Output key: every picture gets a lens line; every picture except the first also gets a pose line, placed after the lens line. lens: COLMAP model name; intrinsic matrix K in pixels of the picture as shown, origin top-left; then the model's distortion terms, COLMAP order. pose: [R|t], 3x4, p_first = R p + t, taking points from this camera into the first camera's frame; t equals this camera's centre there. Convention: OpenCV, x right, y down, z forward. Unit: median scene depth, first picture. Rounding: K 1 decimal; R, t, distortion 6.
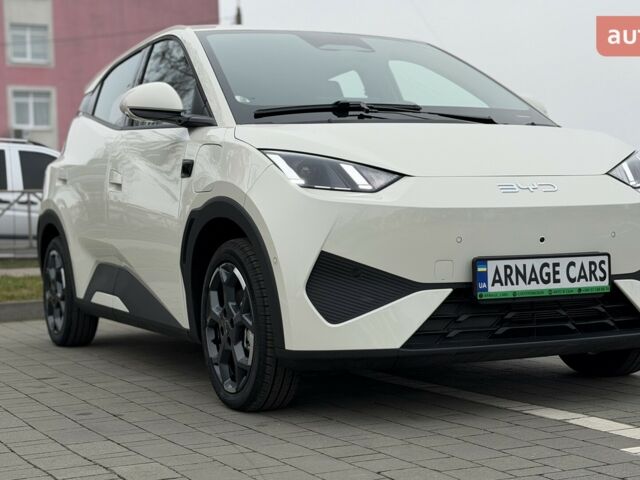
lens RADIAL K [[1155.5, 0, 306.9], [0, 1155.5, 249.3], [0, 0, 1]] dist [0.158908, 0.000000]
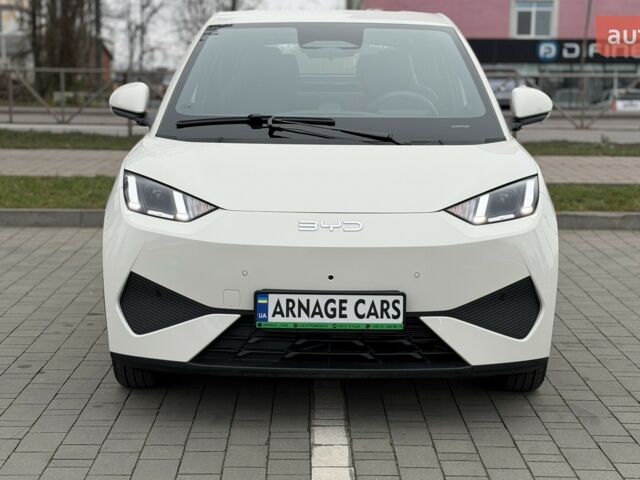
lens RADIAL K [[1155.5, 0, 316.4], [0, 1155.5, 238.8], [0, 0, 1]] dist [0.158908, 0.000000]
pose [[0.901381, 0.099666, -0.421401, 0.637483], [-0.042808, 0.988895, 0.142318, -0.195423], [0.430905, -0.110243, 0.895638, 0.036350]]
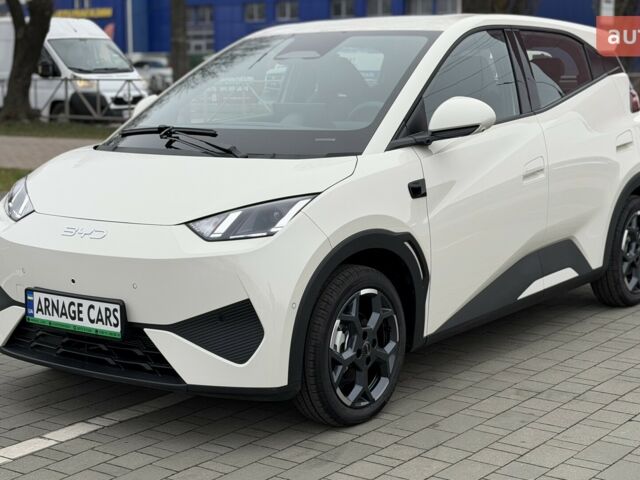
lens RADIAL K [[1155.5, 0, 353.2], [0, 1155.5, 275.0], [0, 0, 1]] dist [0.158908, 0.000000]
pose [[0.463058, 0.169337, -0.870001, 1.306378], [-0.017763, 0.983155, 0.181907, -0.223669], [0.886150, -0.068780, 0.458266, 0.721313]]
